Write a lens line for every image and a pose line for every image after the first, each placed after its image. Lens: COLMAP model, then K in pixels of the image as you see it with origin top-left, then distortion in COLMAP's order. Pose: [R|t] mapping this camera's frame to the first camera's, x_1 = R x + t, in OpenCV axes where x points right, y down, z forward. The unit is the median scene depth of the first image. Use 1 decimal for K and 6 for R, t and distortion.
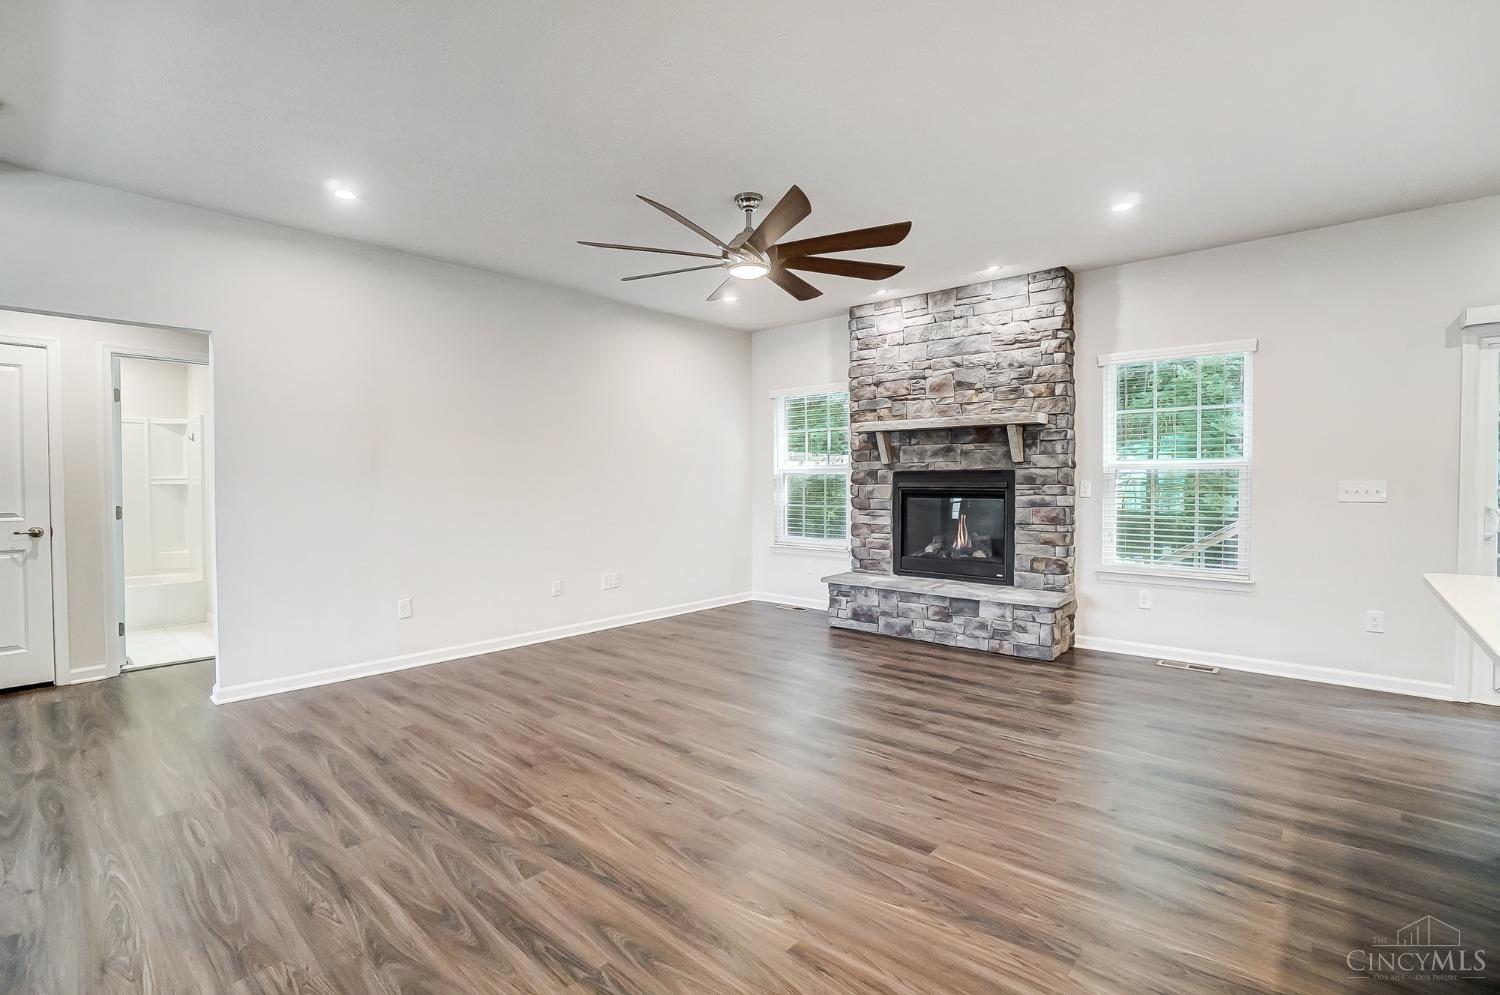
lens RADIAL K [[686.3, 0, 735.7], [0, 686.3, 497.6], [0, 0, 1]] dist [-0.068665, 0.028321]
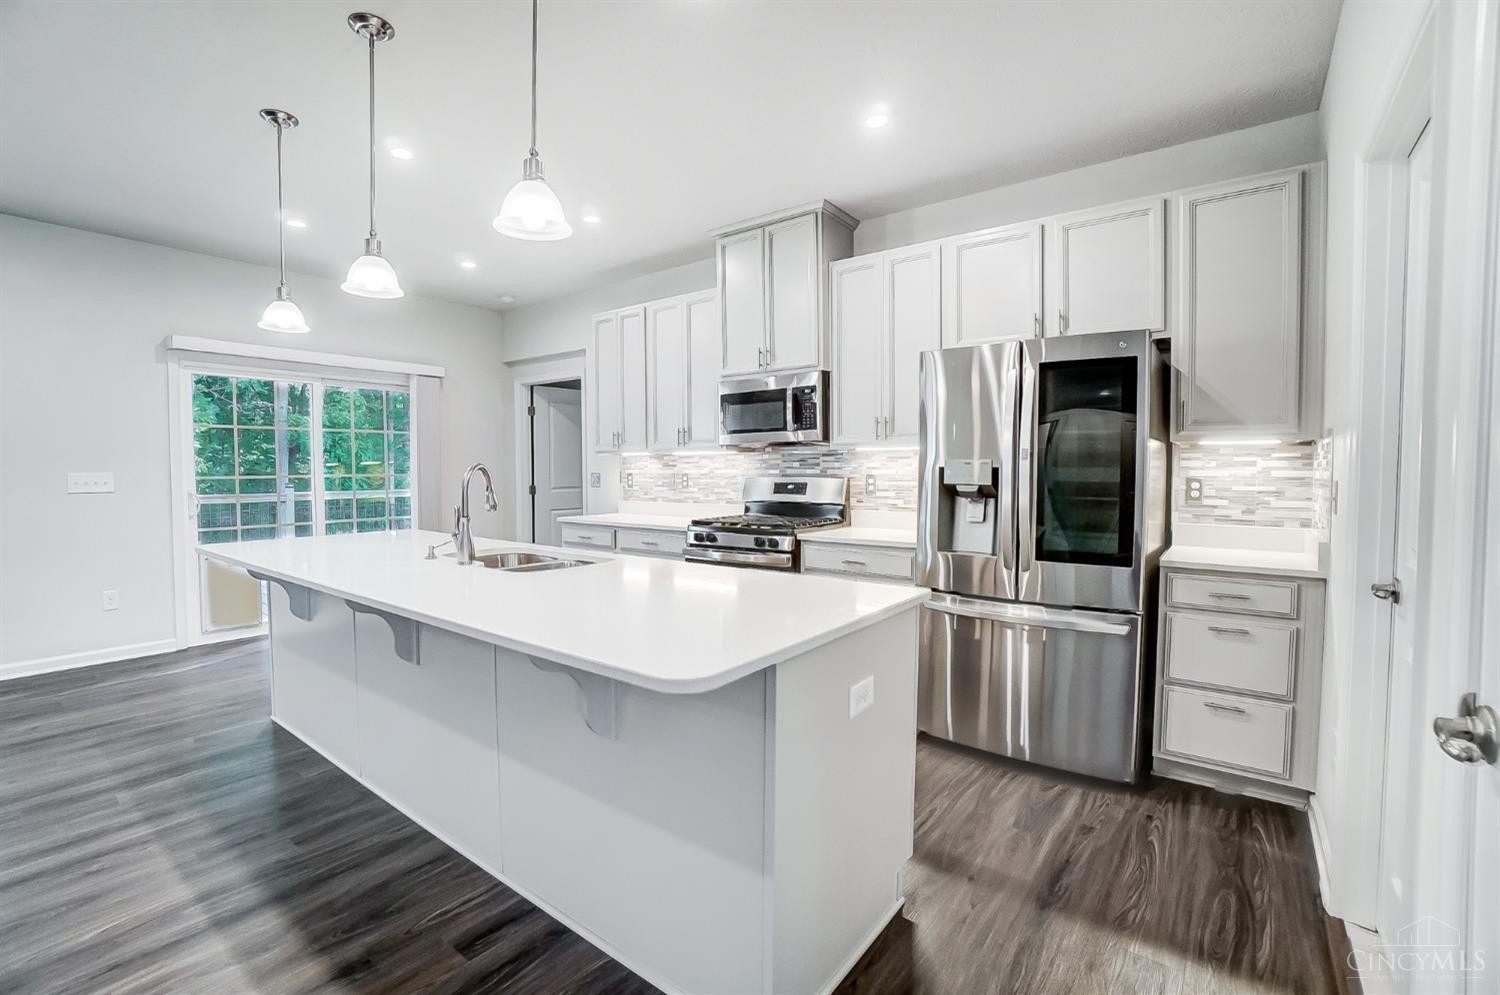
lens RADIAL K [[664.4, 0, 732.9], [0, 664.4, 496.1], [0, 0, 1]] dist [-0.065200, 0.021758]
pose [[-0.070217, -0.039917, 0.996733, -0.118352], [0.023408, 0.998858, 0.041651, -0.004804], [-0.997257, 0.026256, -0.069203, 0.018660]]
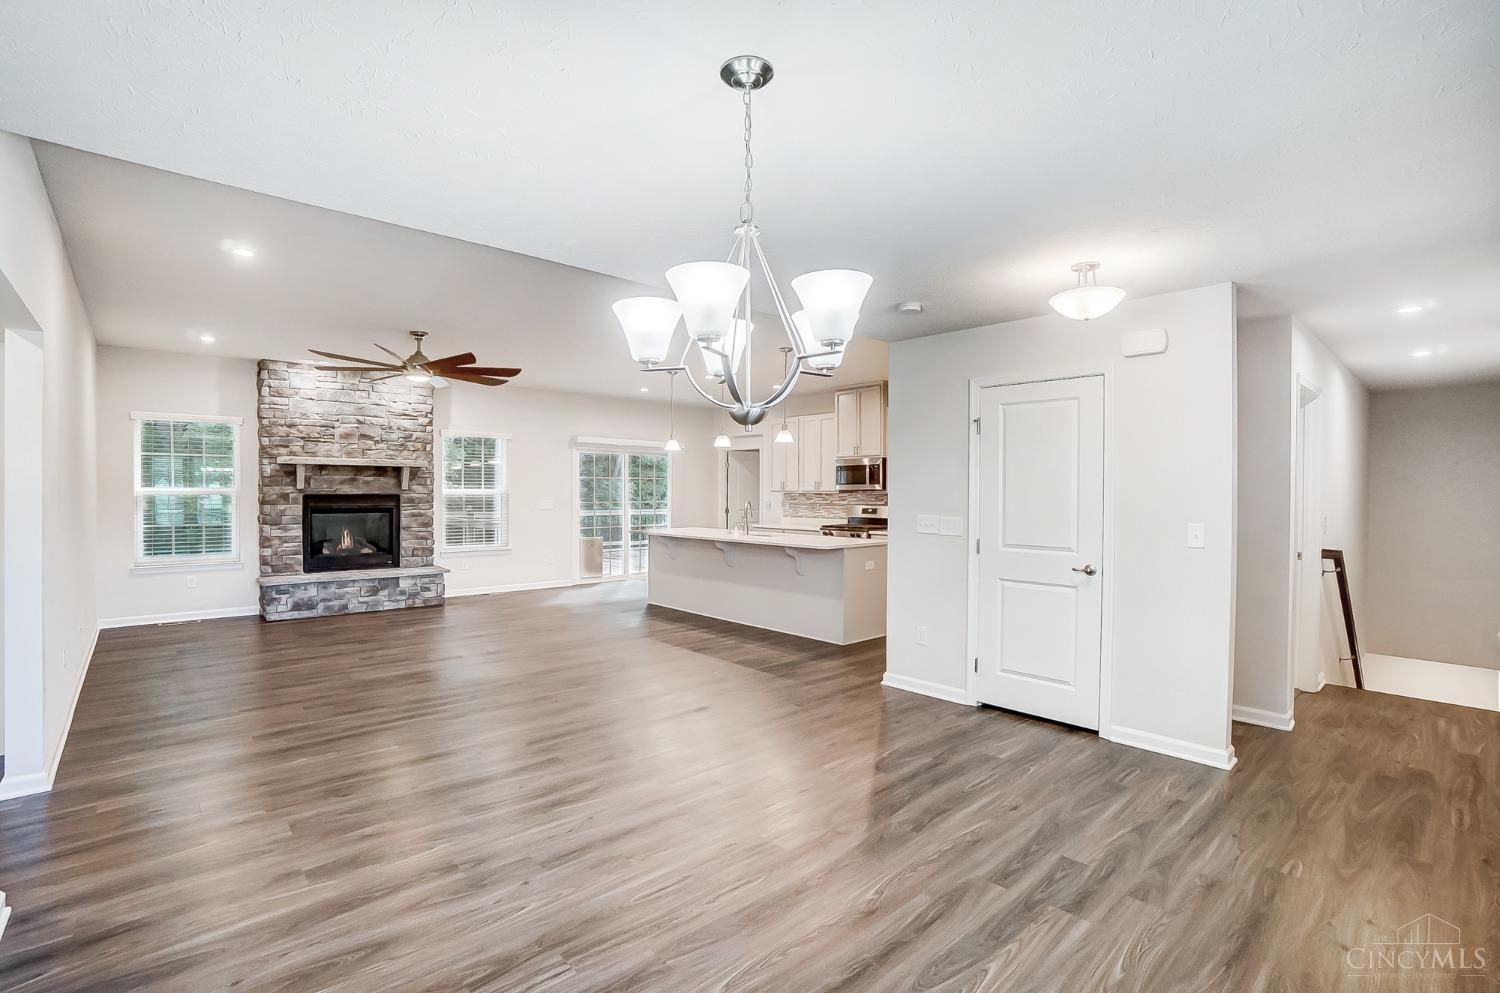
lens RADIAL K [[688.6, 0, 731.8], [0, 688.6, 496.4], [0, 0, 1]] dist [-0.063249, 0.024216]
pose [[0.109541, -0.006396, 0.993962, -1.055024], [0.016670, 0.999850, 0.004597, -0.029484], [-0.993842, 0.016066, 0.109631, 0.047010]]
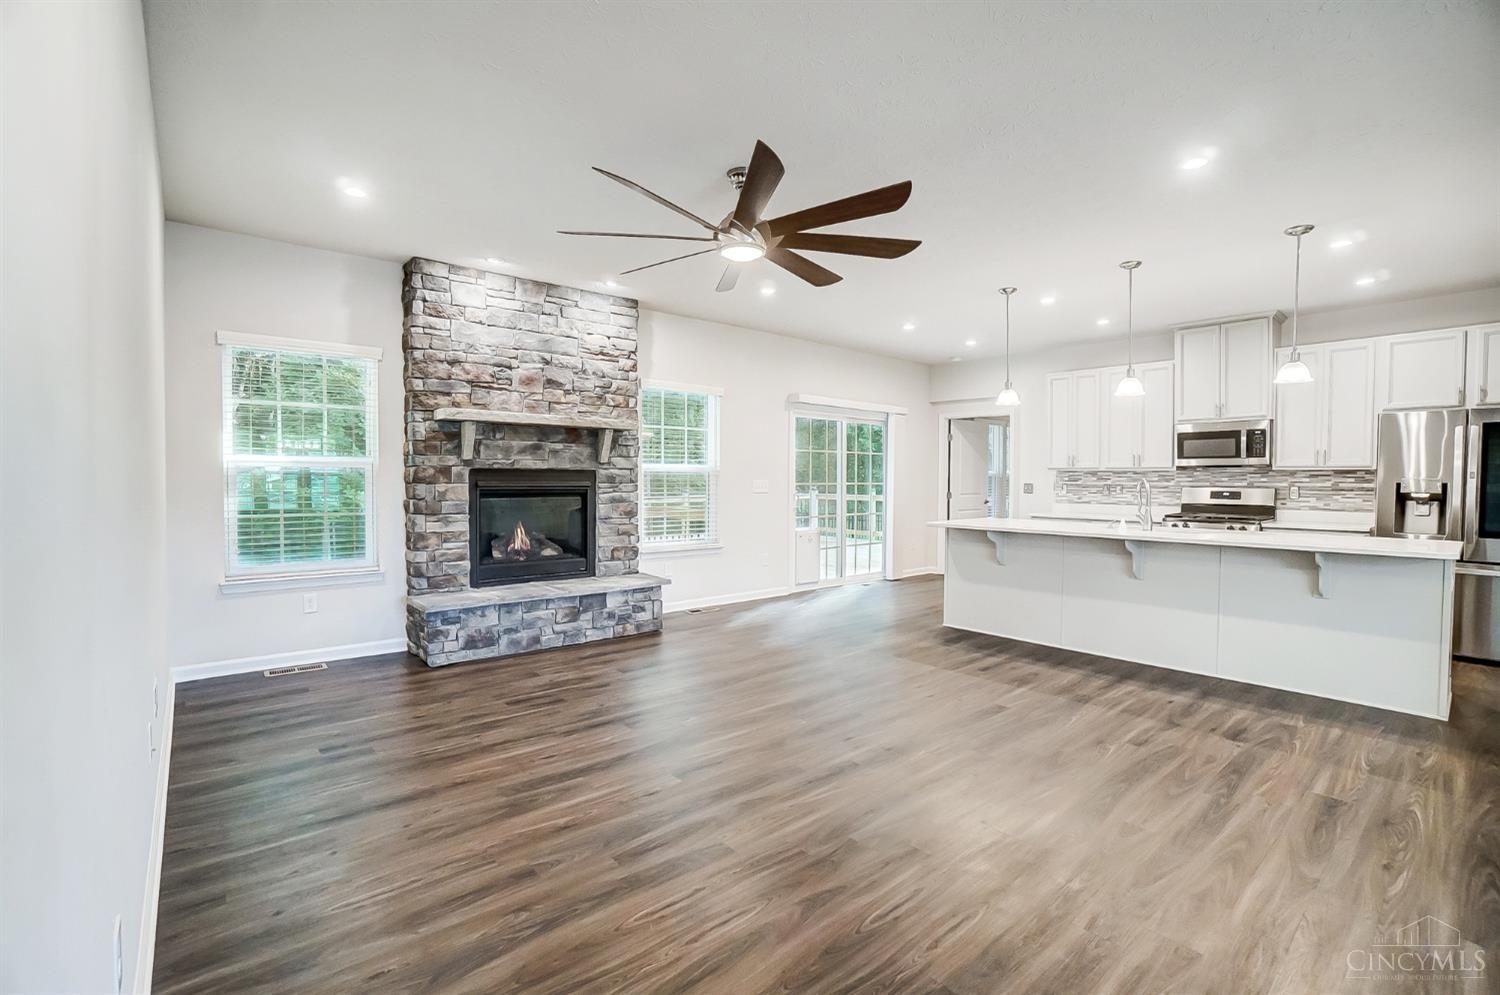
lens RADIAL K [[664.4, 0, 732.9], [0, 664.4, 496.1], [0, 0, 1]] dist [-0.065200, 0.021758]
pose [[0.137389, -0.023981, 0.990227, -0.594999], [0.016645, 0.999622, 0.021899, -0.017720], [-0.990377, 0.013474, 0.137736, 0.613710]]
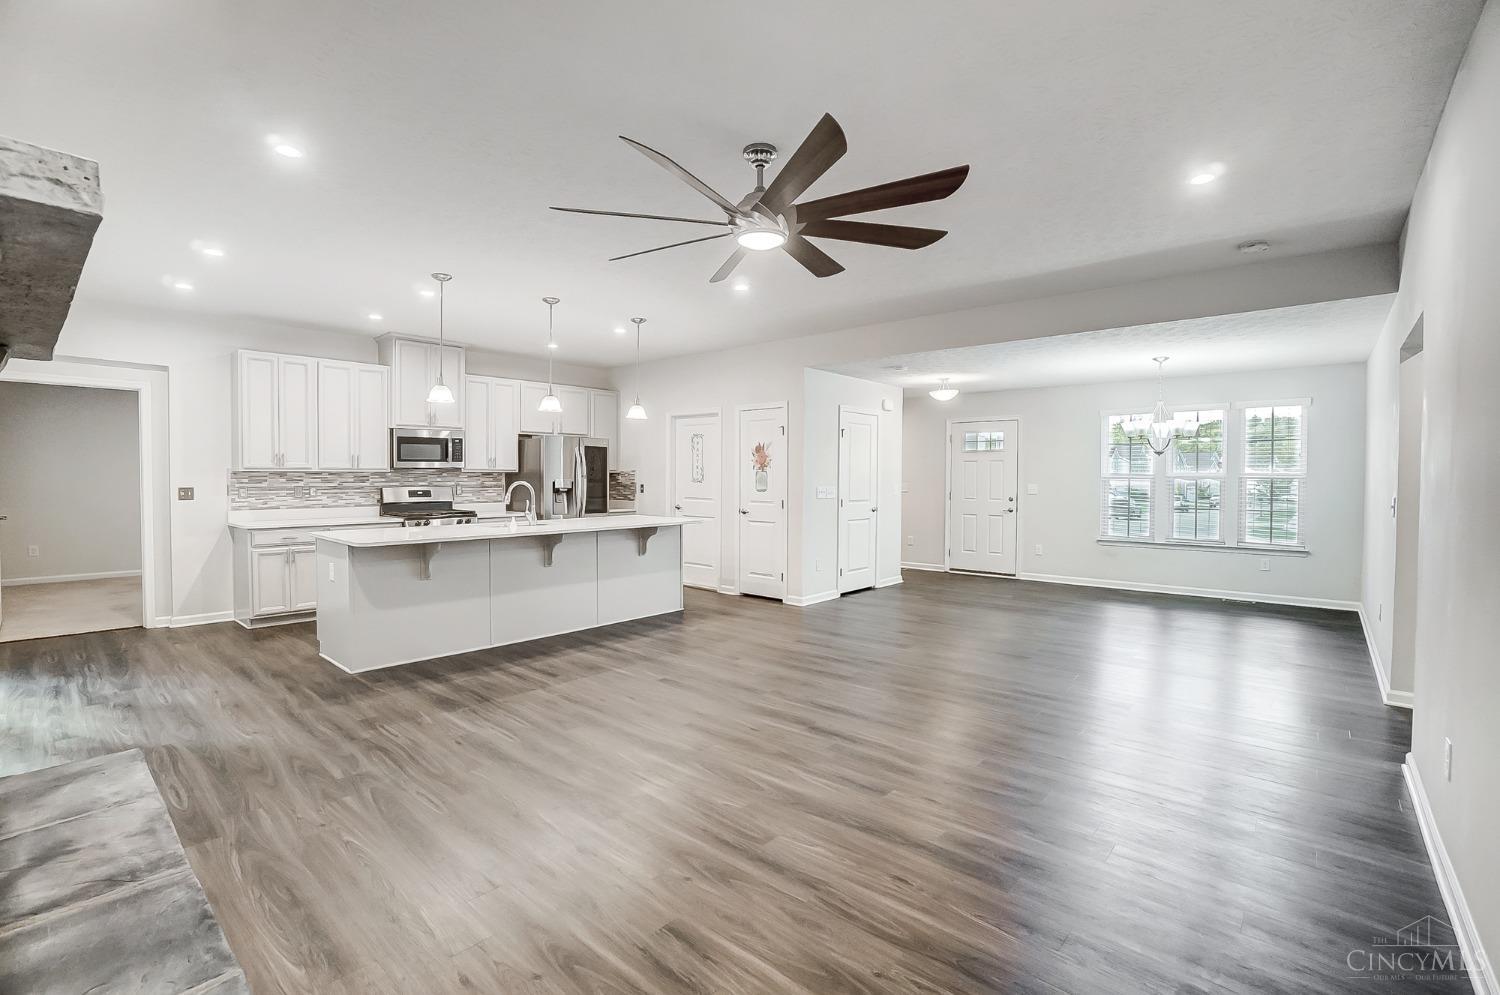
lens RADIAL K [[667.0, 0, 741.9], [0, 667.0, 490.2], [0, 0, 1]] dist [-0.056162, 0.021931]
pose [[-0.999949, -0.001275, -0.009989, 0.033965], [-0.001680, 0.999173, 0.040621, -0.042240], [0.009929, 0.040636, -0.999125, 1.241800]]
